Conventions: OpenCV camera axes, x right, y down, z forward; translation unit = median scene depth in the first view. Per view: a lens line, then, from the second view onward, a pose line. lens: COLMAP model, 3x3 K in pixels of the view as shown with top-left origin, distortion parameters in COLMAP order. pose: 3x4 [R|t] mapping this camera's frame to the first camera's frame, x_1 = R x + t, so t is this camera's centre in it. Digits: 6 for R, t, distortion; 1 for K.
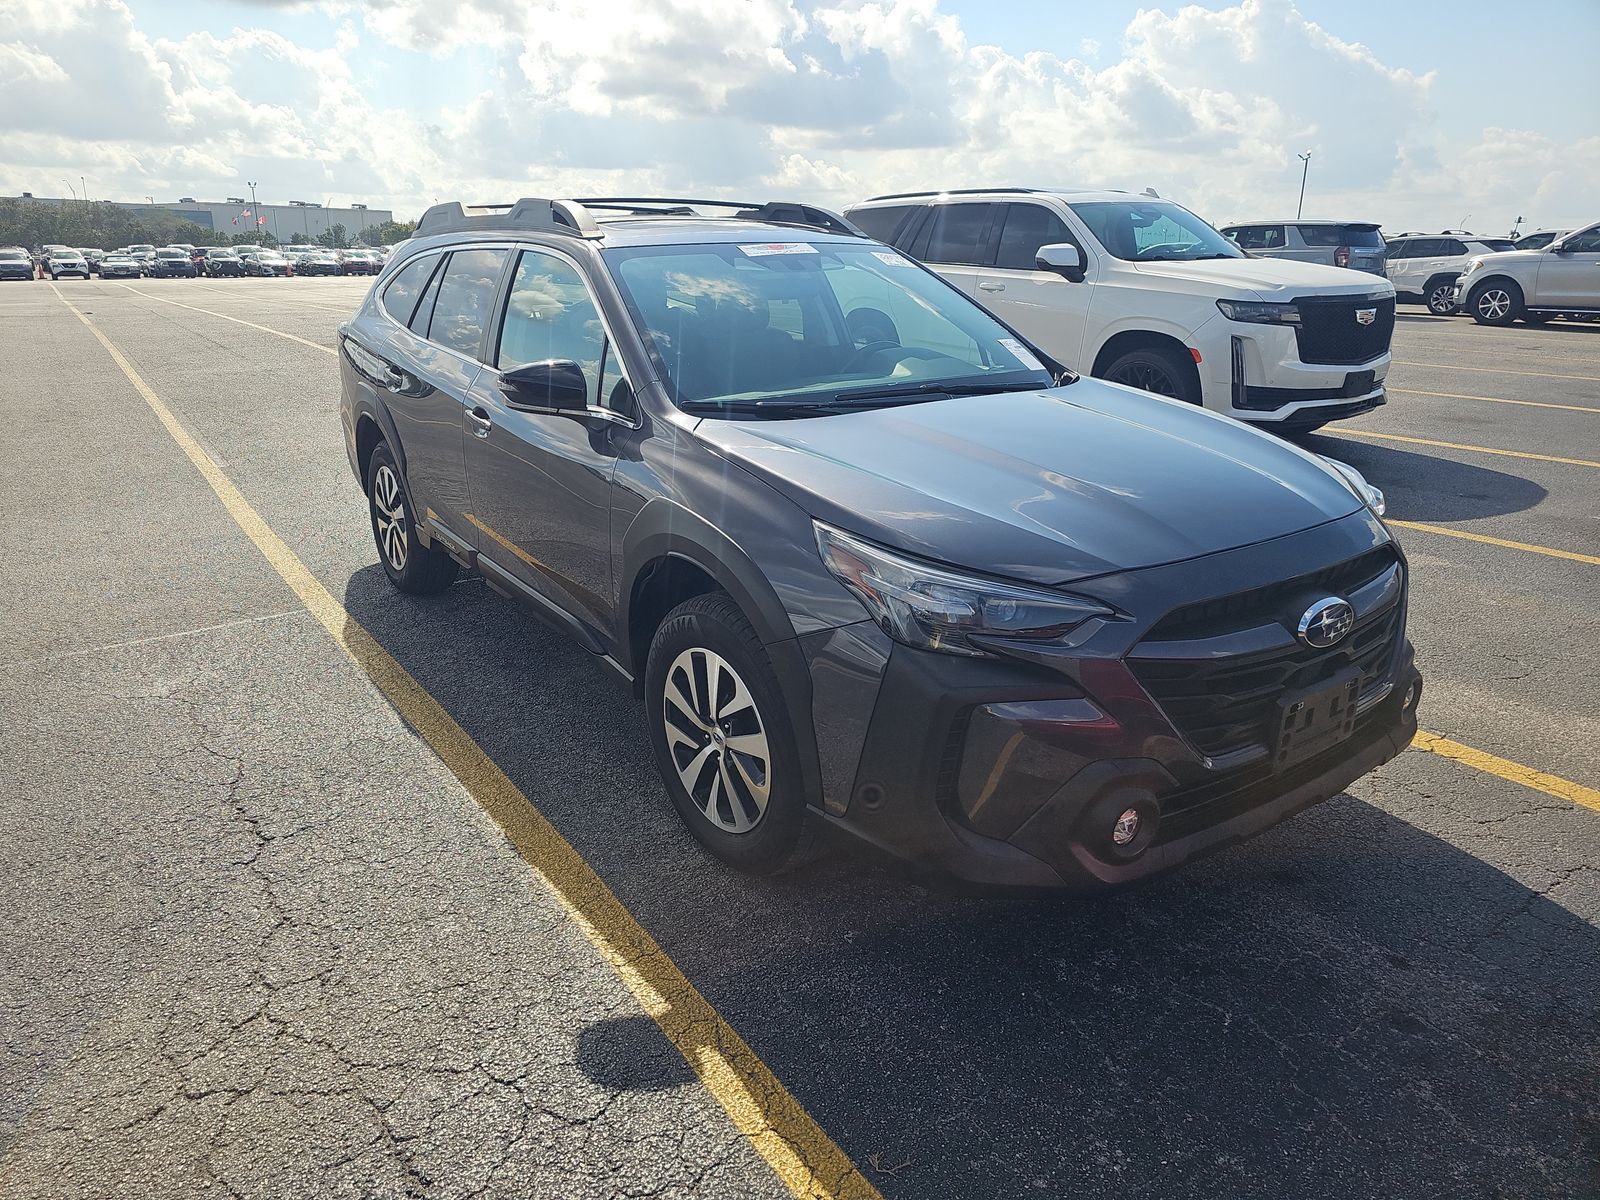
lens RADIAL K [[1060.3, 0, 776.6], [0, 1060.3, 602.4], [0, 0, 1]] dist [0.041769, -0.041670]
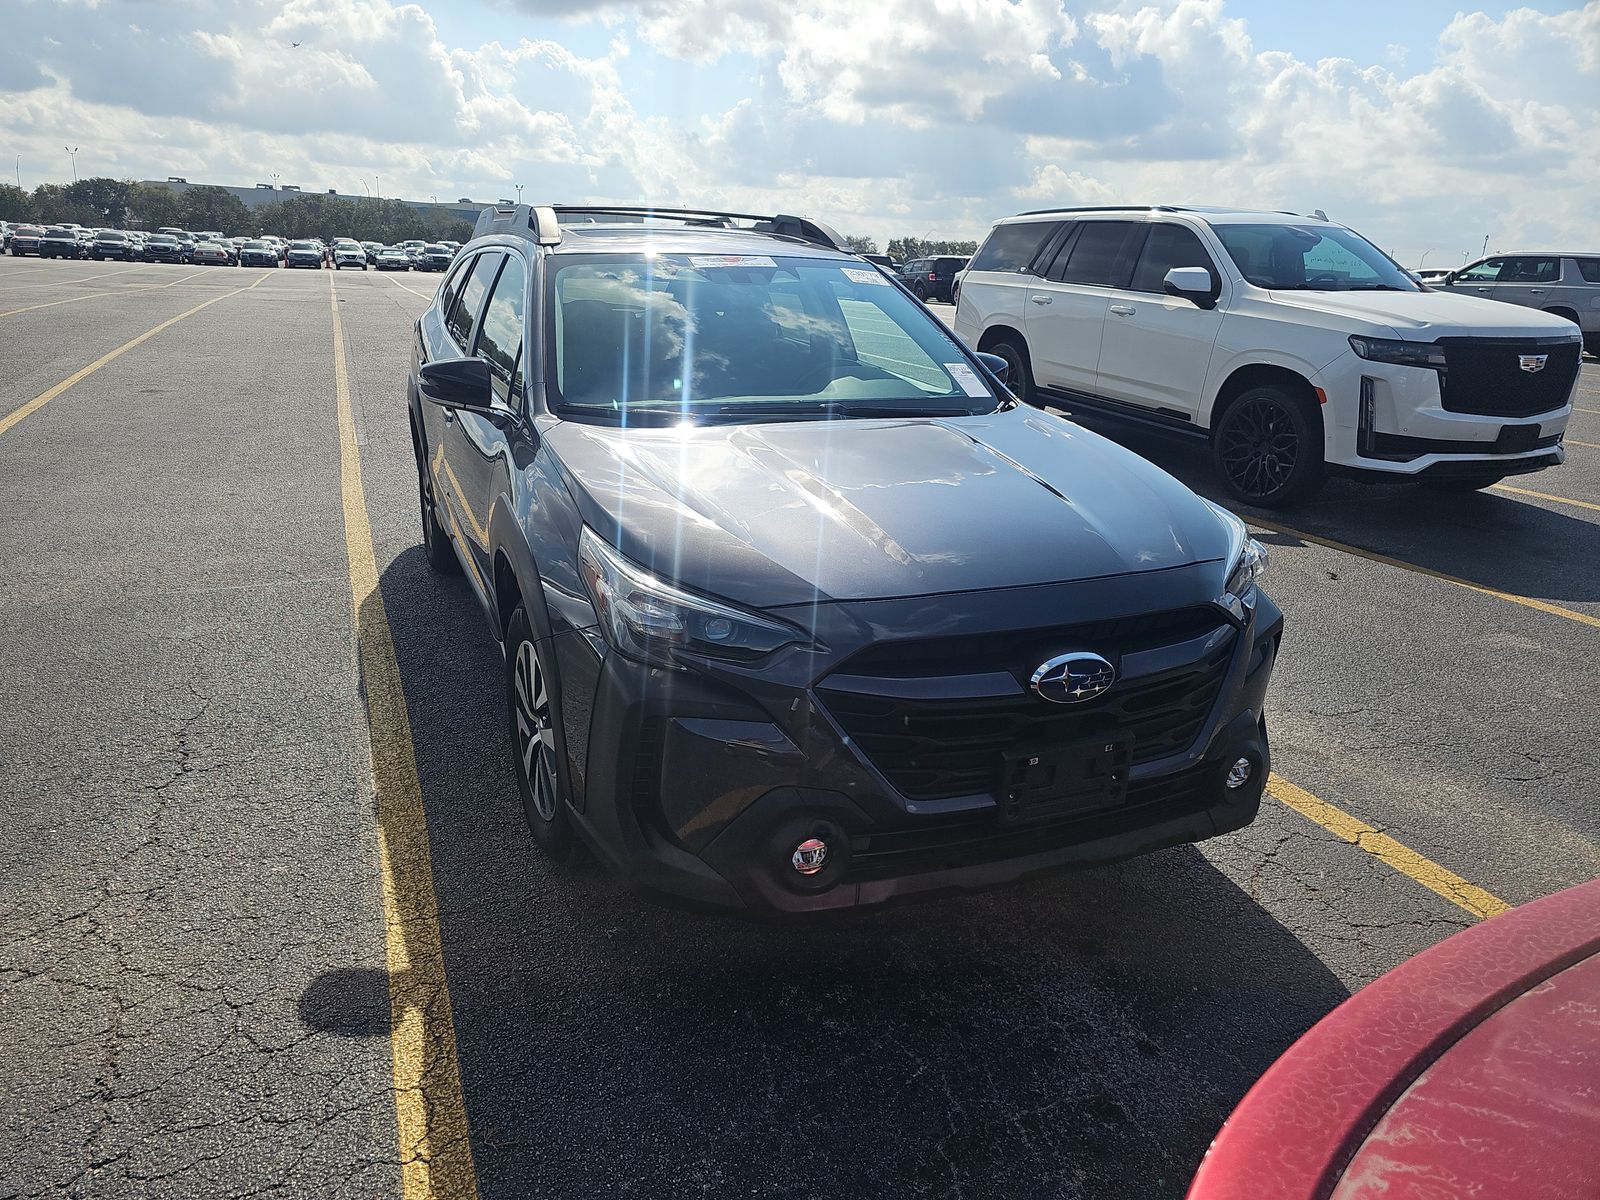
lens RADIAL K [[1059.5, 0, 753.1], [0, 1059.5, 630.9], [0, 0, 1]] dist [0.035555, -0.035480]
pose [[0.974903, 0.103407, -0.197156, 0.185598], [-0.100312, 0.994625, 0.025647, -0.008152], [0.198748, -0.005226, 0.980037, 0.009968]]
